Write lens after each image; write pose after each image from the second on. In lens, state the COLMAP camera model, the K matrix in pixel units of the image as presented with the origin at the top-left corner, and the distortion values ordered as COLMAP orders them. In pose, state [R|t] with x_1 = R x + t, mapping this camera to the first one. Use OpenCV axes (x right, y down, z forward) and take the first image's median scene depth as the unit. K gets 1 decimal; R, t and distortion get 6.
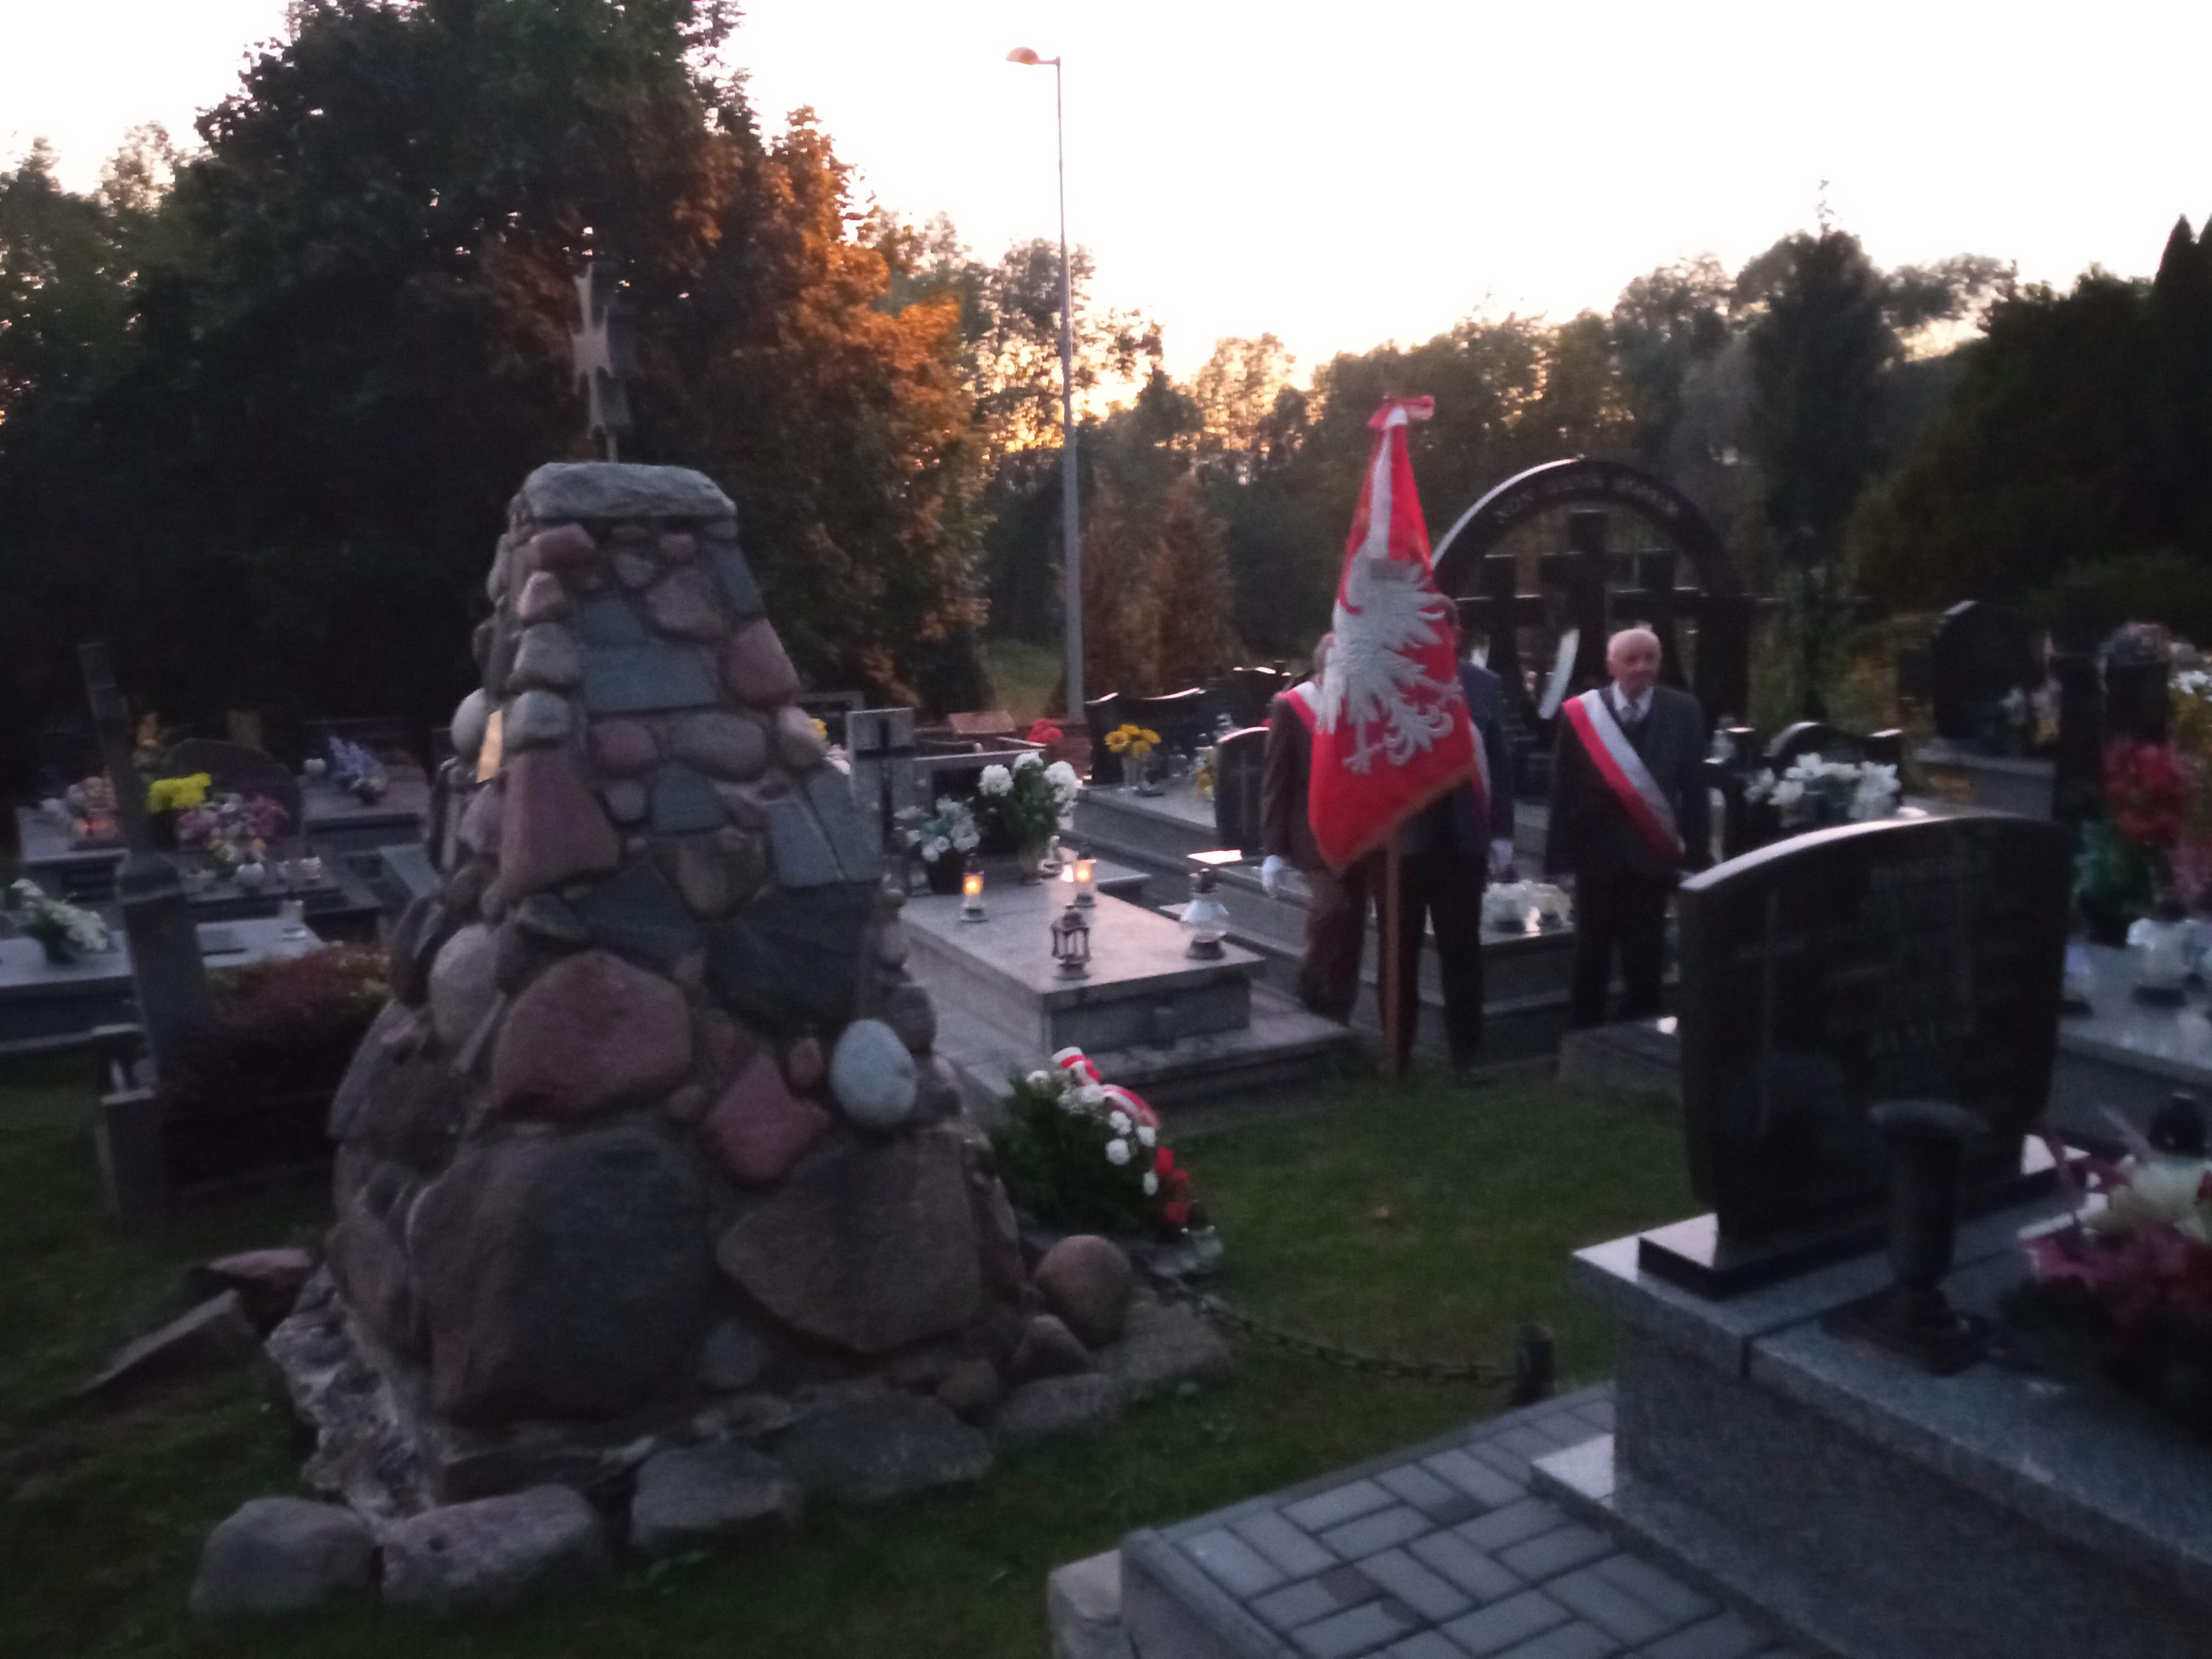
lens RADIAL K [[1777.3, 0, 1108.2], [0, 1777.3, 817.2], [0, 0, 1]] dist [0.104420, -0.173612]
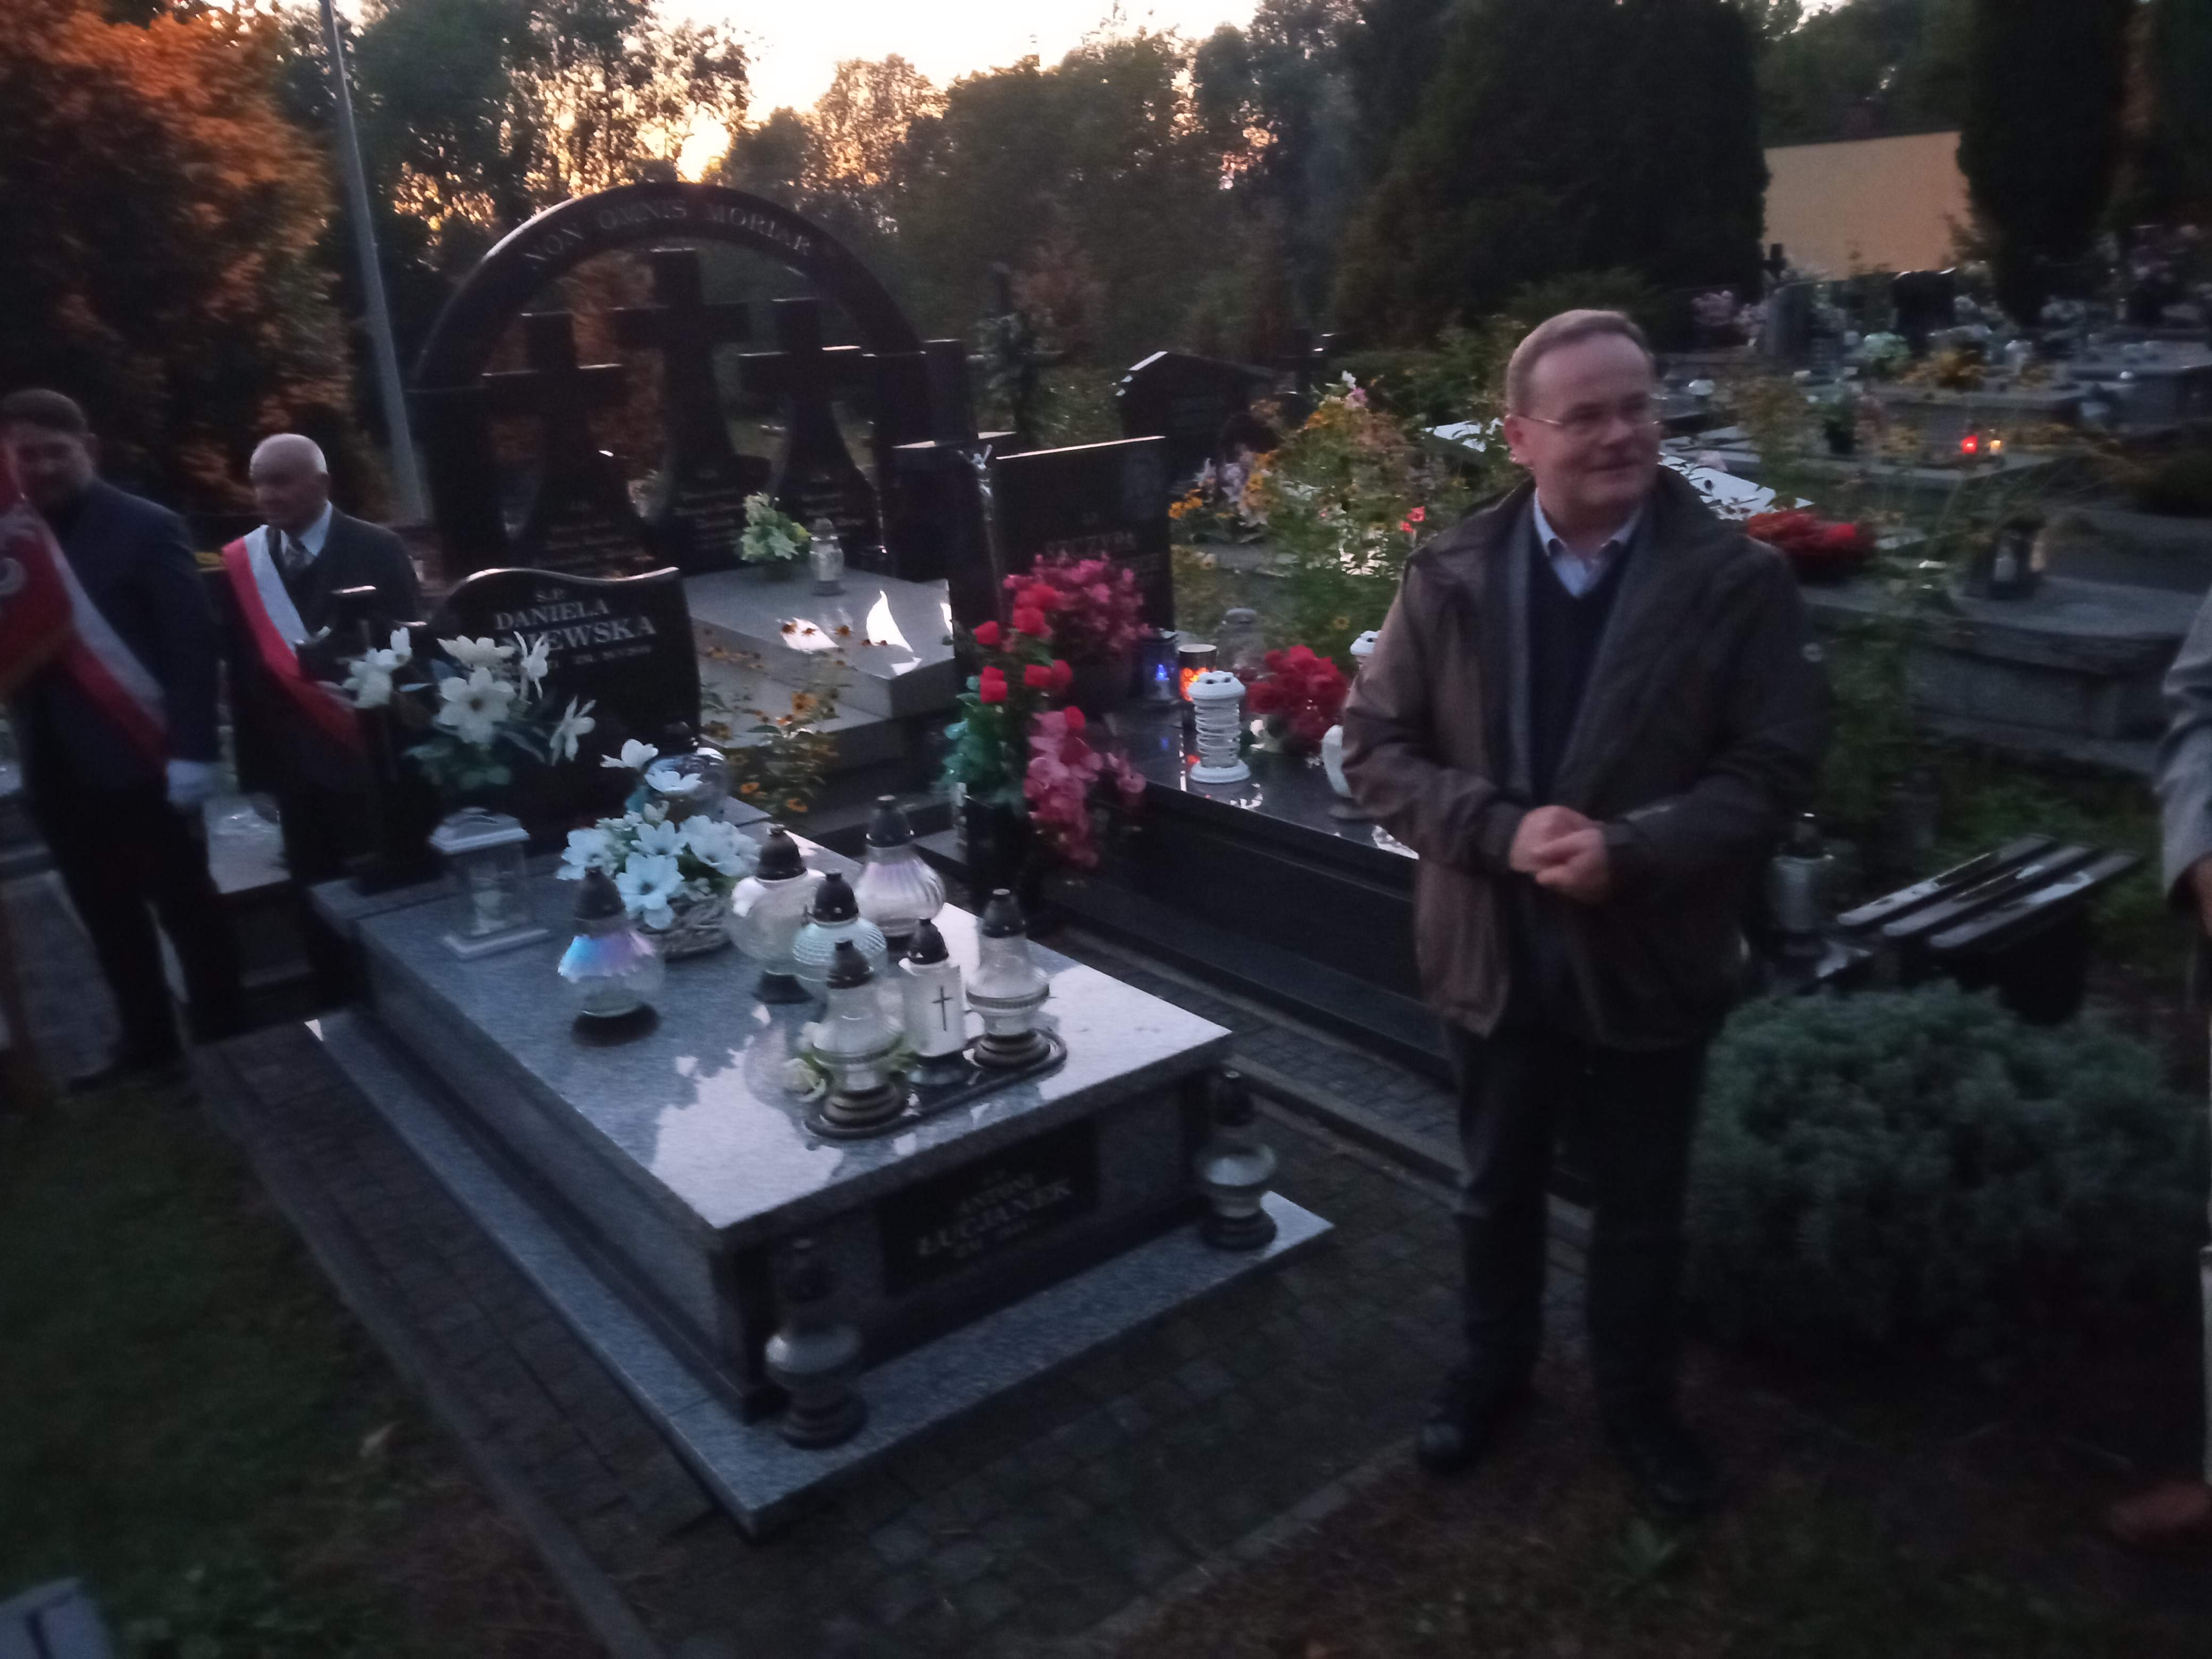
lens RADIAL K [[1793.8, 0, 1054.2], [0, 1793.8, 899.8], [0, 0, 1]] dist [-0.001649, -0.016593]
pose [[0.987844, -0.082458, 0.131773, 0.157908], [0.058137, 0.982171, 0.178774, -0.012087], [-0.144165, -0.168940, 0.975026, 0.087612]]
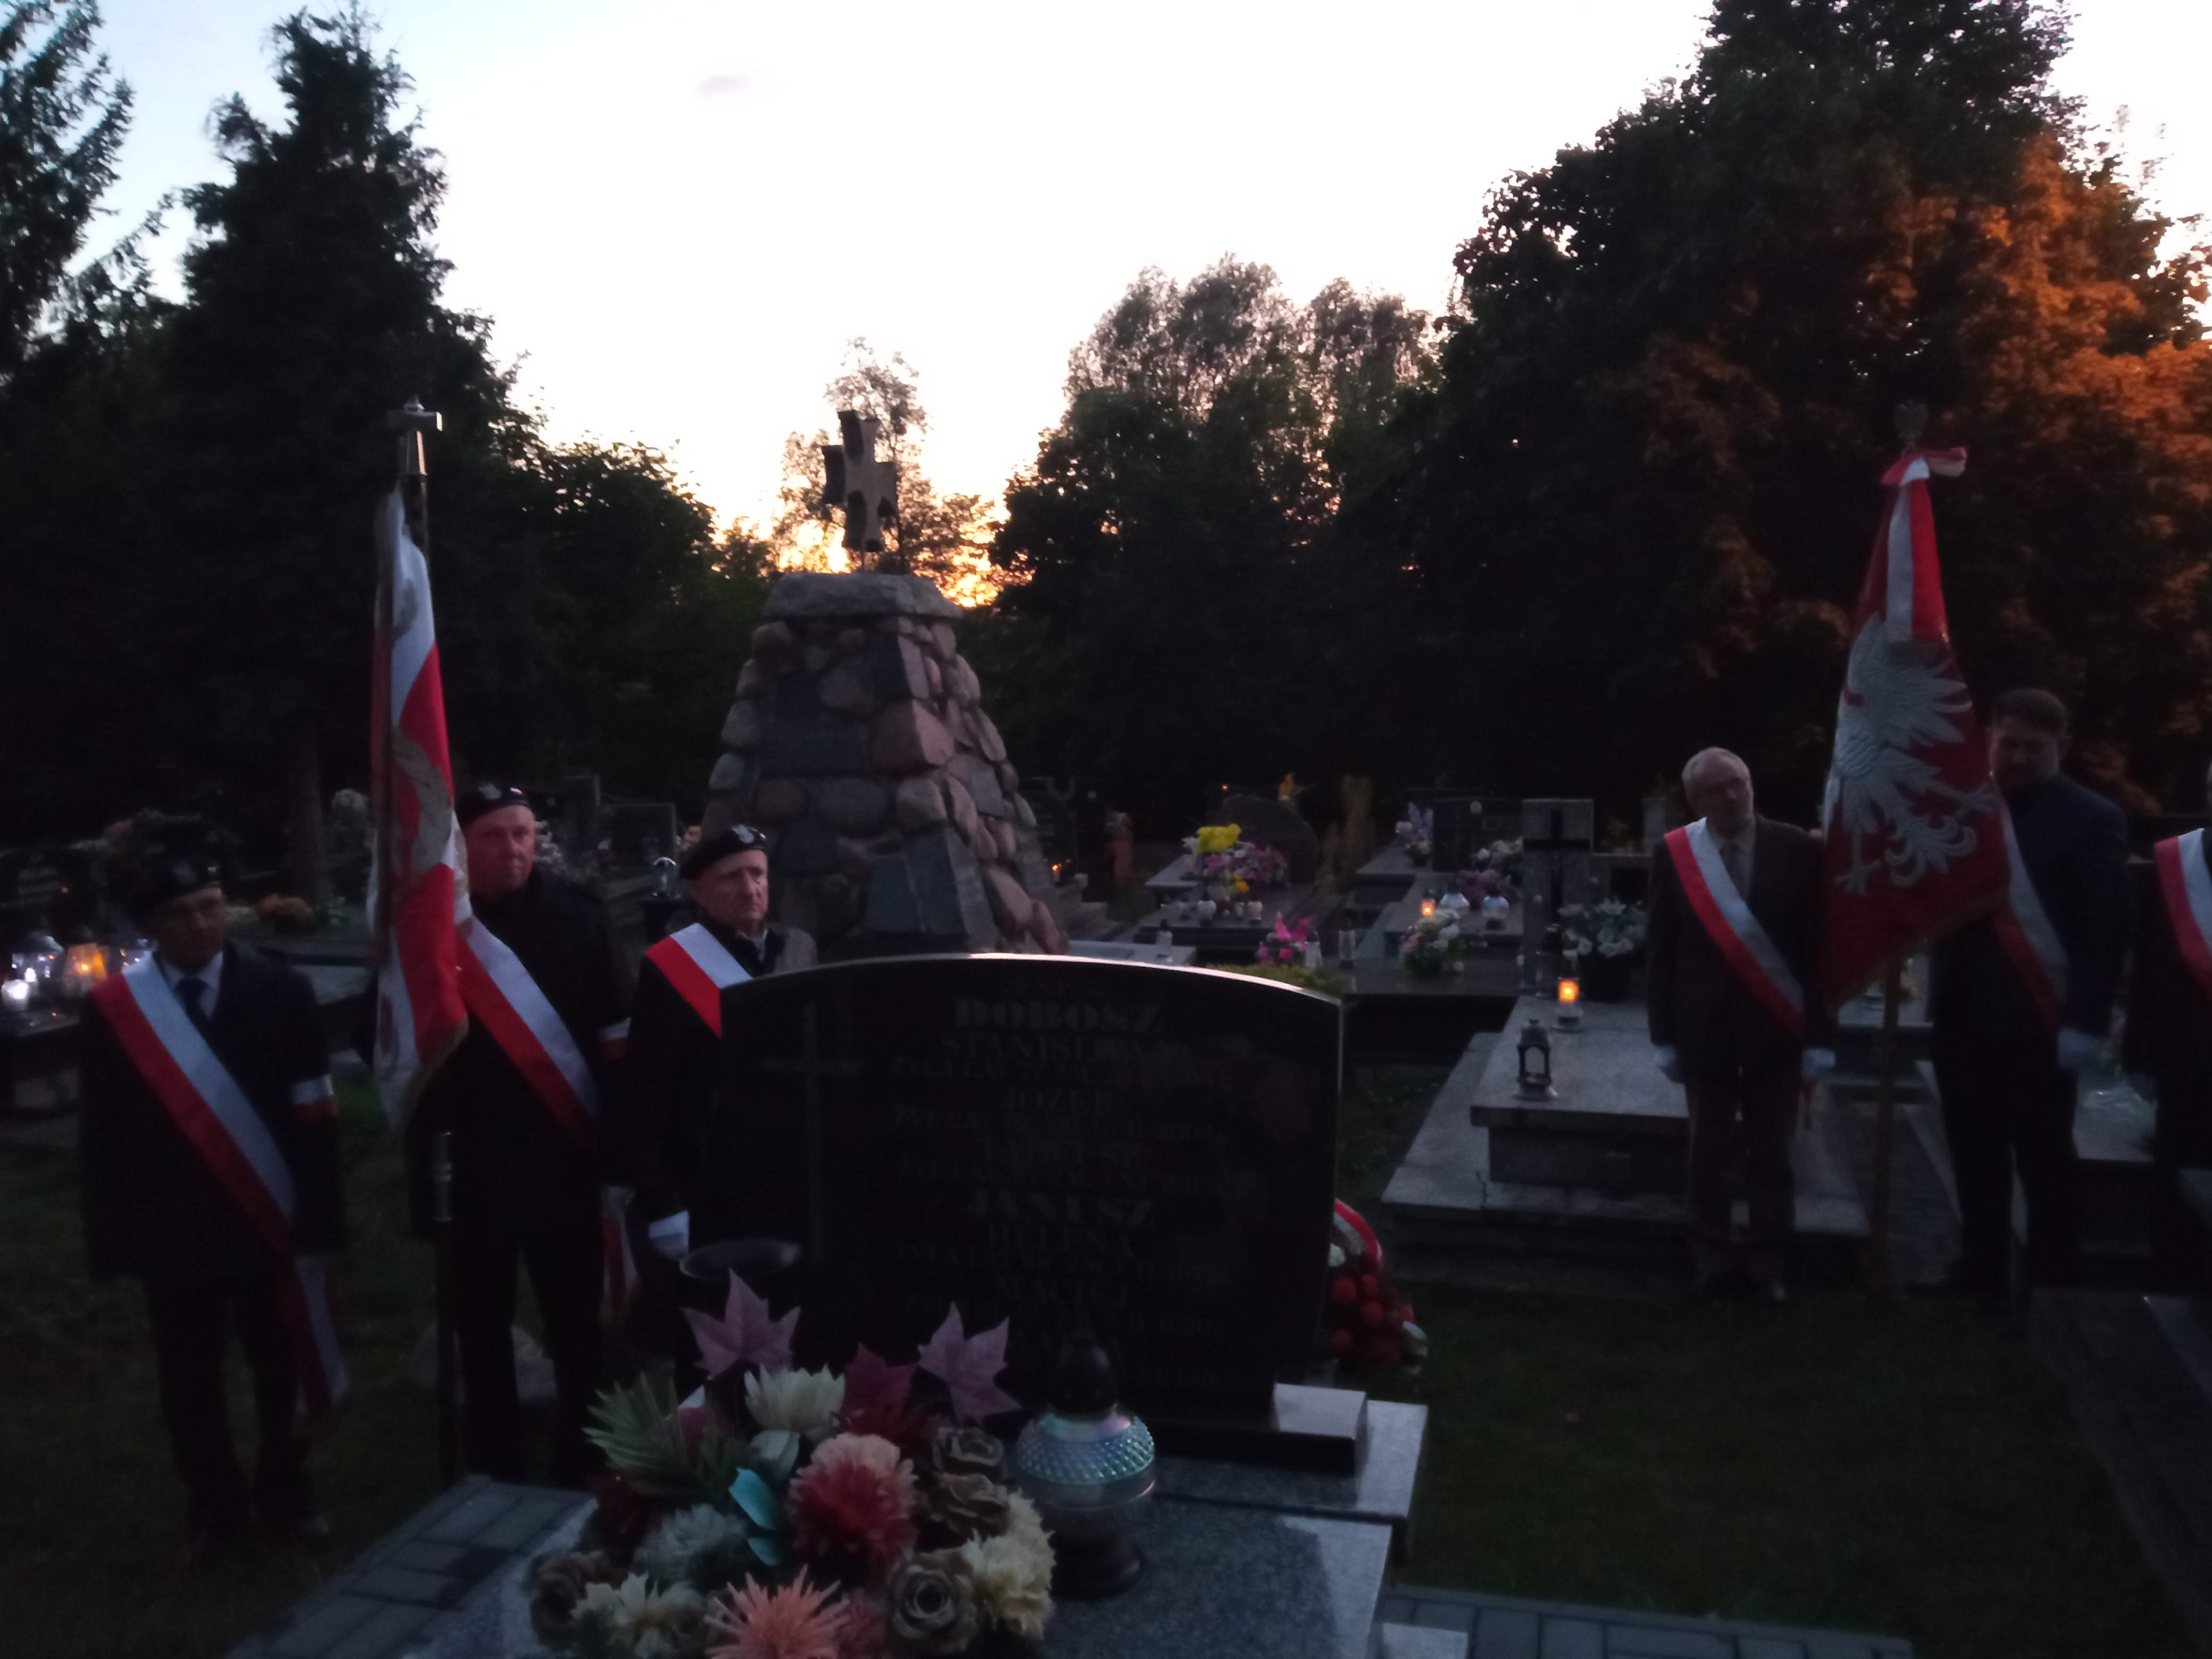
lens RADIAL K [[1771.8, 0, 1098.2], [0, 1771.8, 834.9], [0, 0, 1]] dist [0.100495, -0.161273]
pose [[0.707272, 0.077094, -0.702725, 0.156405], [-0.100589, 0.994897, 0.007908, -0.010159], [0.699749, 0.065093, 0.711417, 0.060116]]
